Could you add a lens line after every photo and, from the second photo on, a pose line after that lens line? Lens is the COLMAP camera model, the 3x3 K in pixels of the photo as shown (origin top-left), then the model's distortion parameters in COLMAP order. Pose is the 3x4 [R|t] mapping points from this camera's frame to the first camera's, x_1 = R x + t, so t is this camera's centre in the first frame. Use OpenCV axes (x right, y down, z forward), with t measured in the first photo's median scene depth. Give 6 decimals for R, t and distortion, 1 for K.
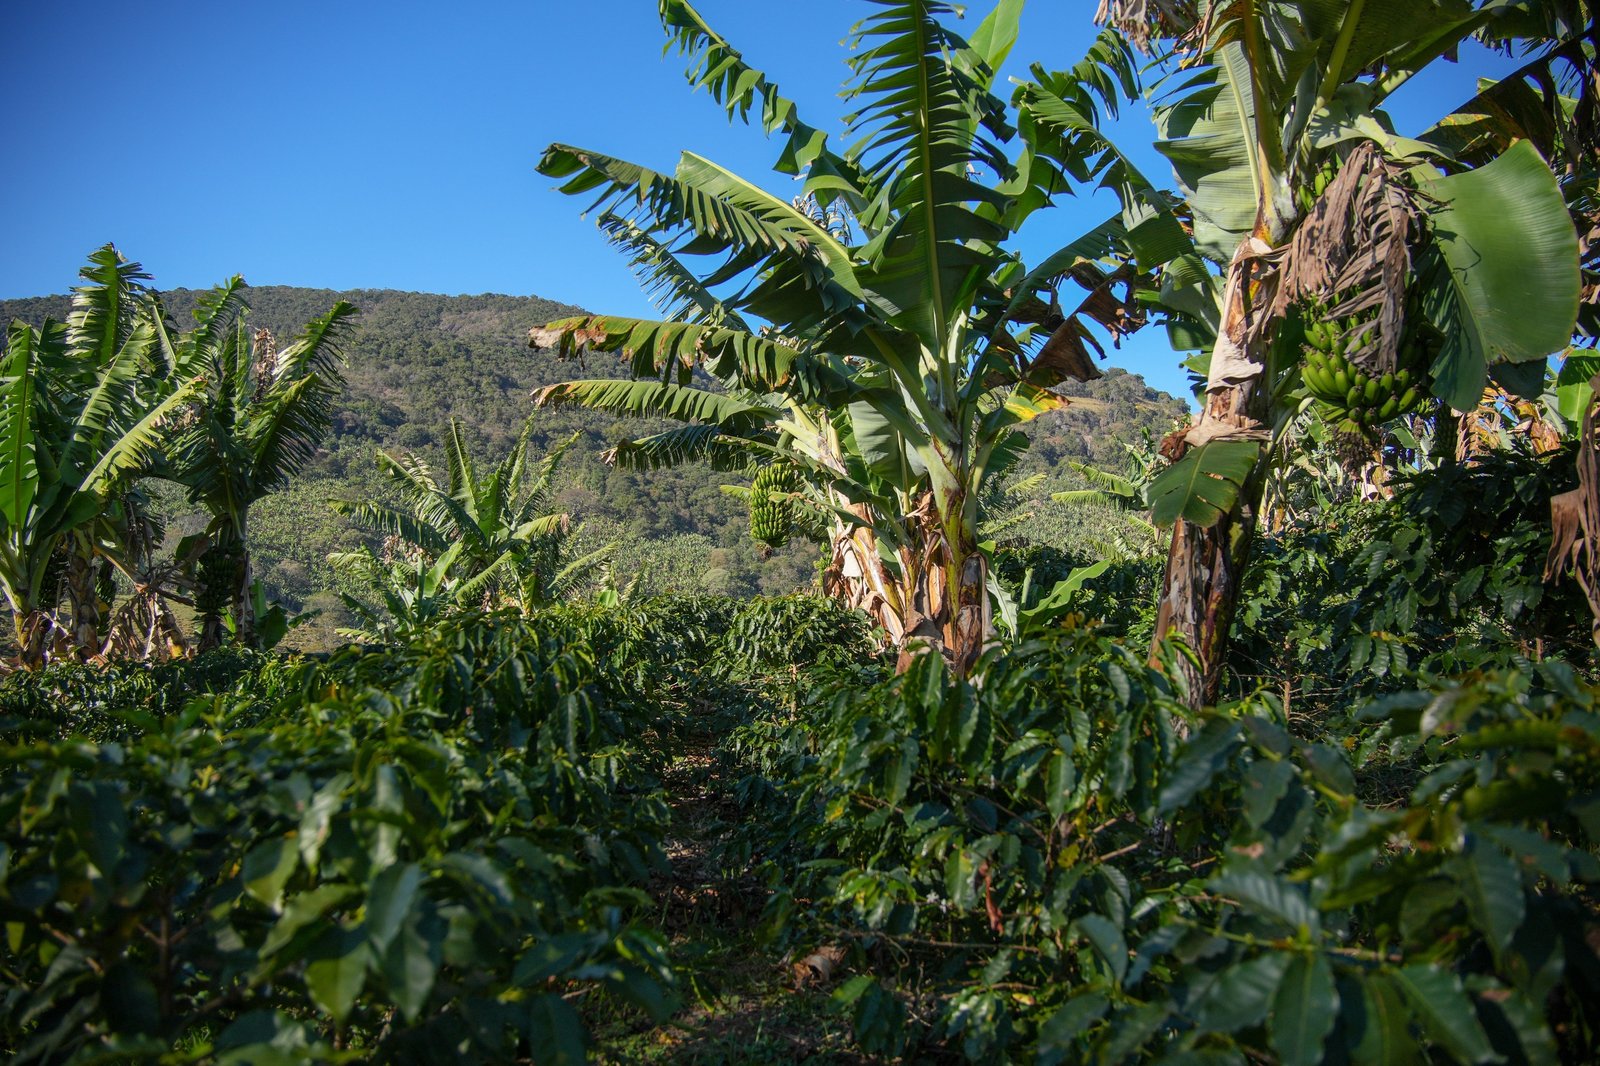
lens RADIAL K [[1238.3, 0, 795.8], [0, 1238.3, 524.1], [0, 0, 1]] dist [-0.118169, 0.104105]
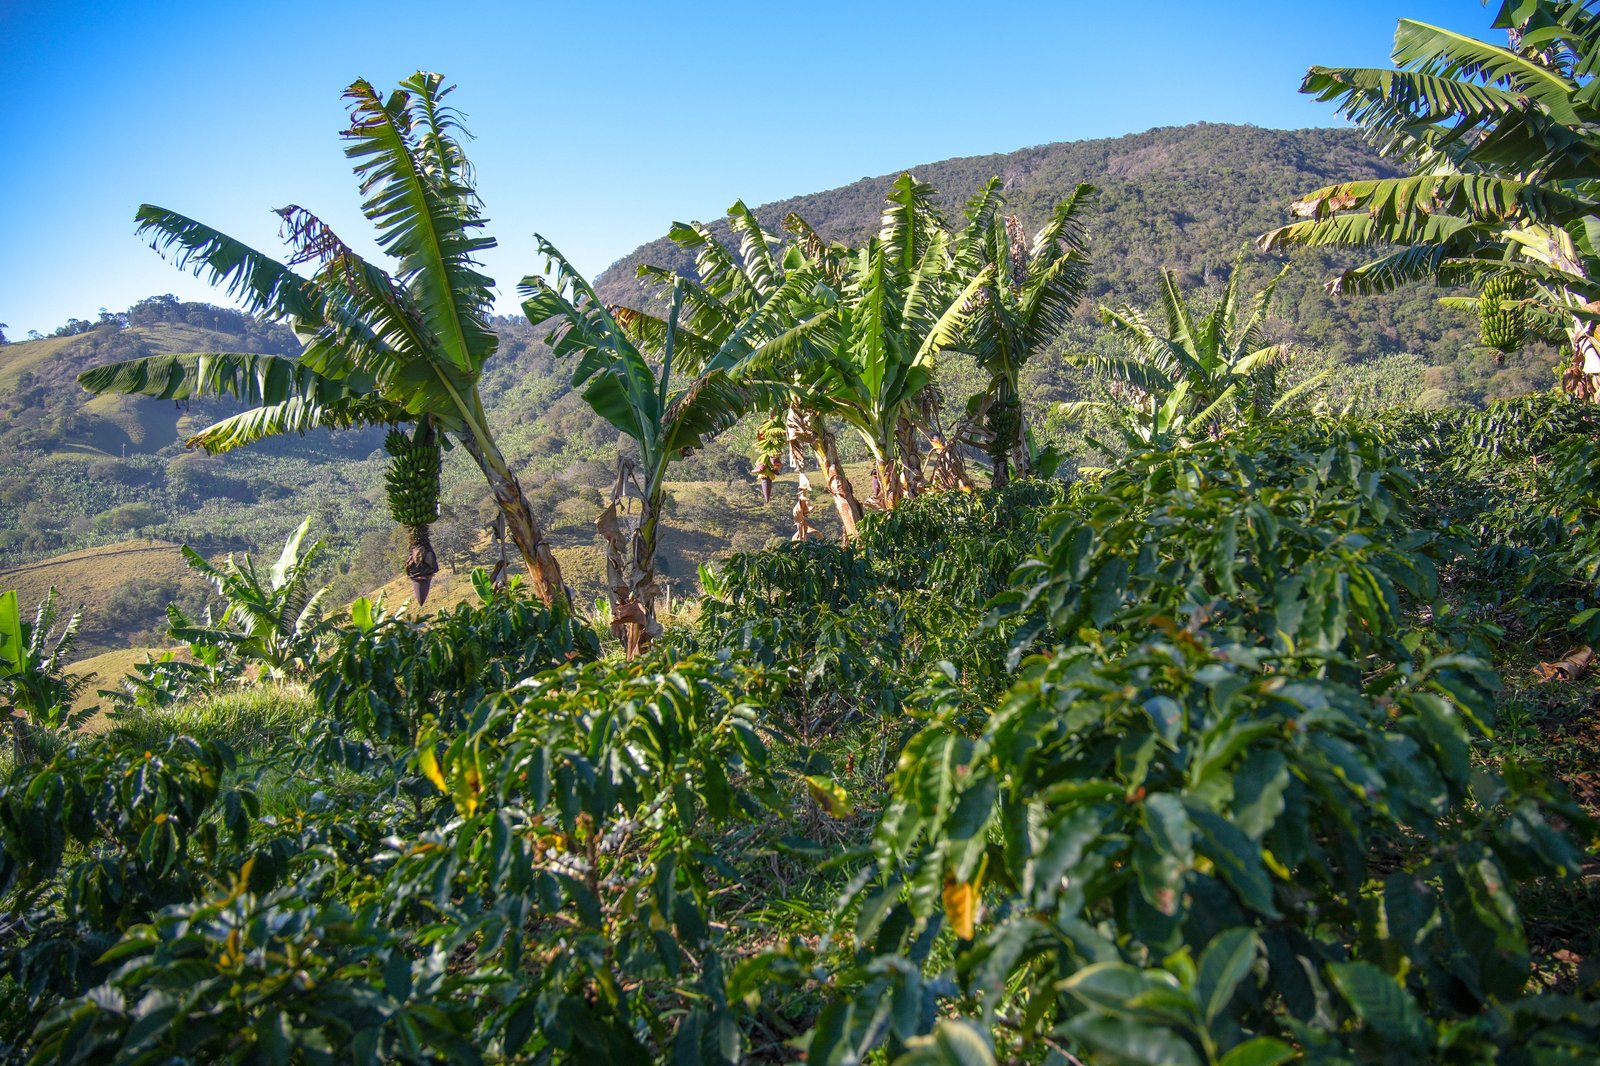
lens RADIAL K [[1238.3, 0, 795.8], [0, 1238.3, 524.1], [0, 0, 1]] dist [-0.118169, 0.104105]
pose [[0.849982, -0.041163, -0.525201, -0.000690], [0.106650, 0.989745, 0.095030, 0.000887], [0.515903, -0.136786, 0.845656, -0.189936]]
